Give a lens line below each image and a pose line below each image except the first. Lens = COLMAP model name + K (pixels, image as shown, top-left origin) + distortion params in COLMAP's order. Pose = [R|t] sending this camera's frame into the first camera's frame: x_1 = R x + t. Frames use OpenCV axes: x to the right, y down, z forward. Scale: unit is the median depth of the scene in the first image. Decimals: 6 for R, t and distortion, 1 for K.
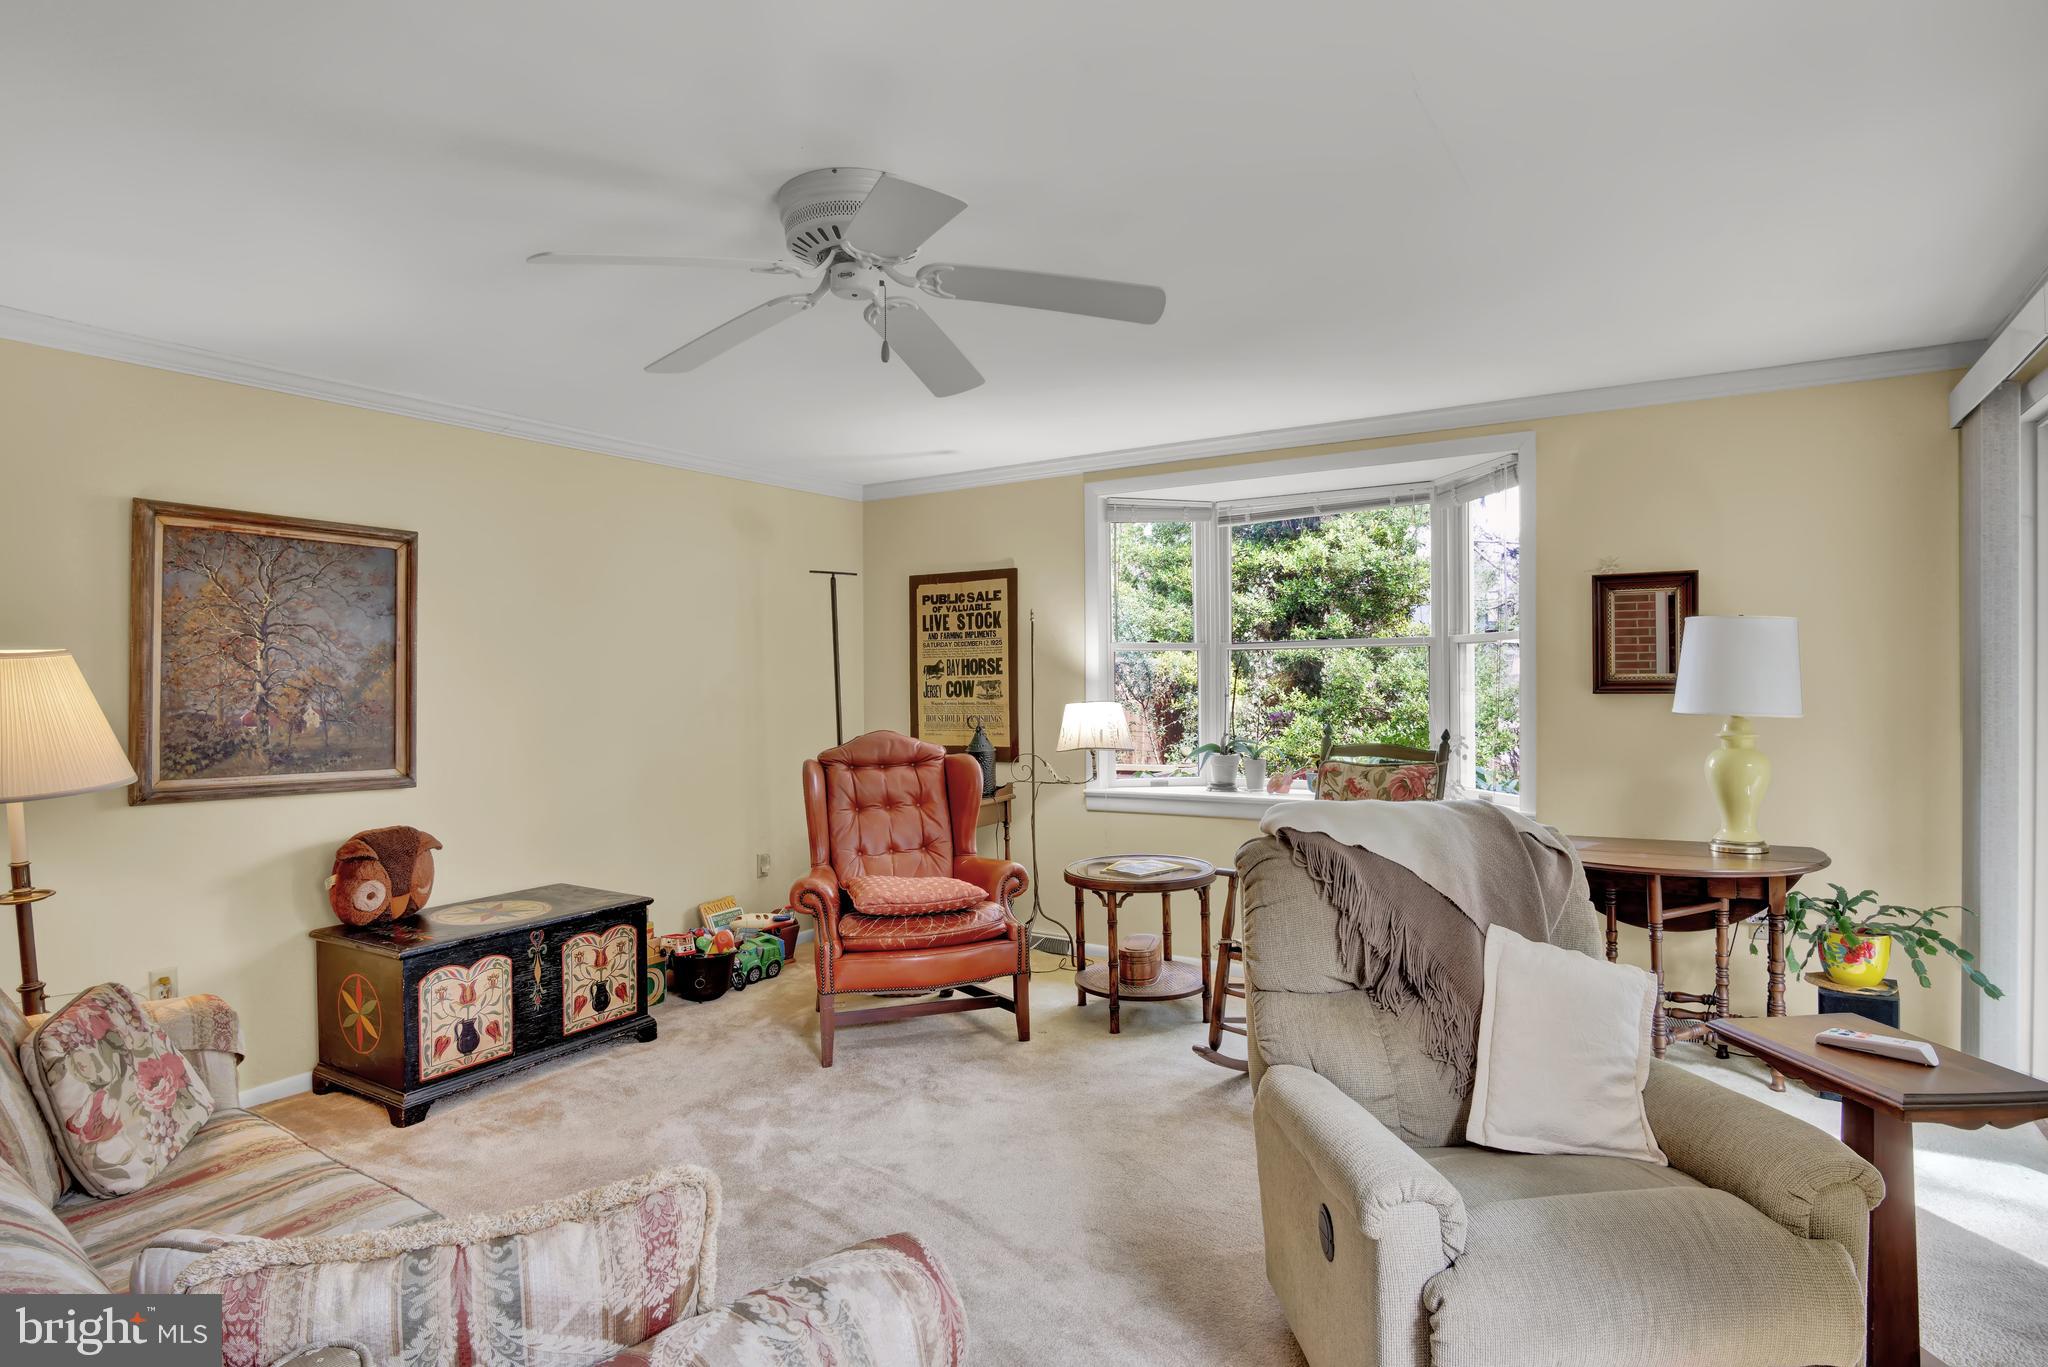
lens RADIAL K [[1100.6, 0, 1018.9], [0, 1100.6, 690.8], [0, 0, 1]] dist [-0.029805, 0.004105]
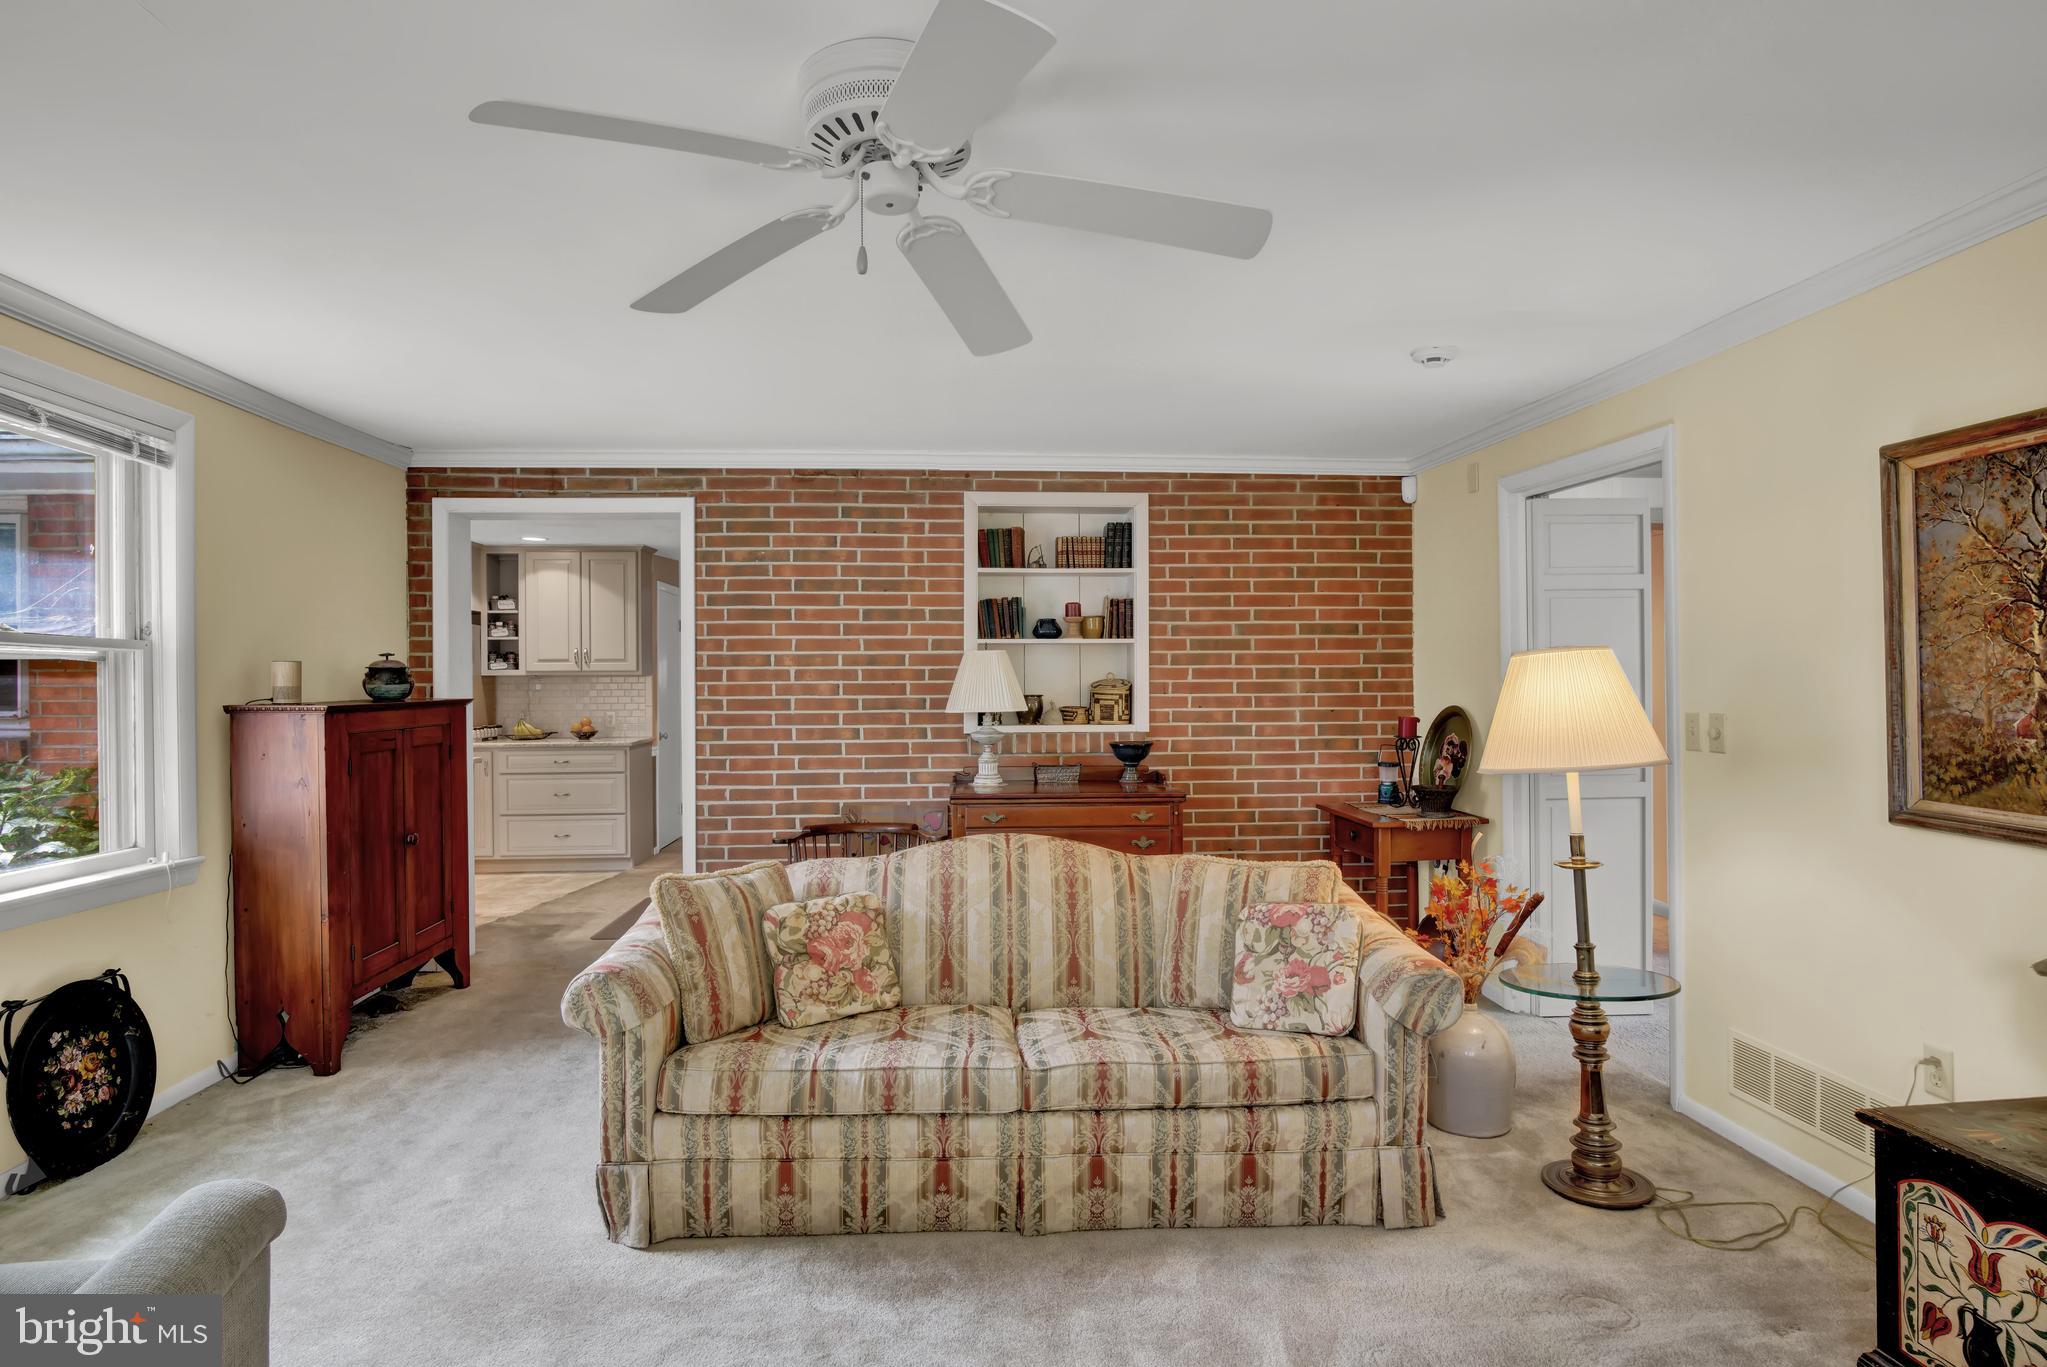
lens RADIAL K [[1100.0, 0, 1024.2], [0, 1100.0, 681.0], [0, 0, 1]] dist [-0.029805, 0.004105]
pose [[-0.797446, 0.007517, -0.603343, 0.098211], [0.002468, 0.999955, 0.009196, -0.005558], [0.603385, 0.005844, -0.797428, 0.656321]]
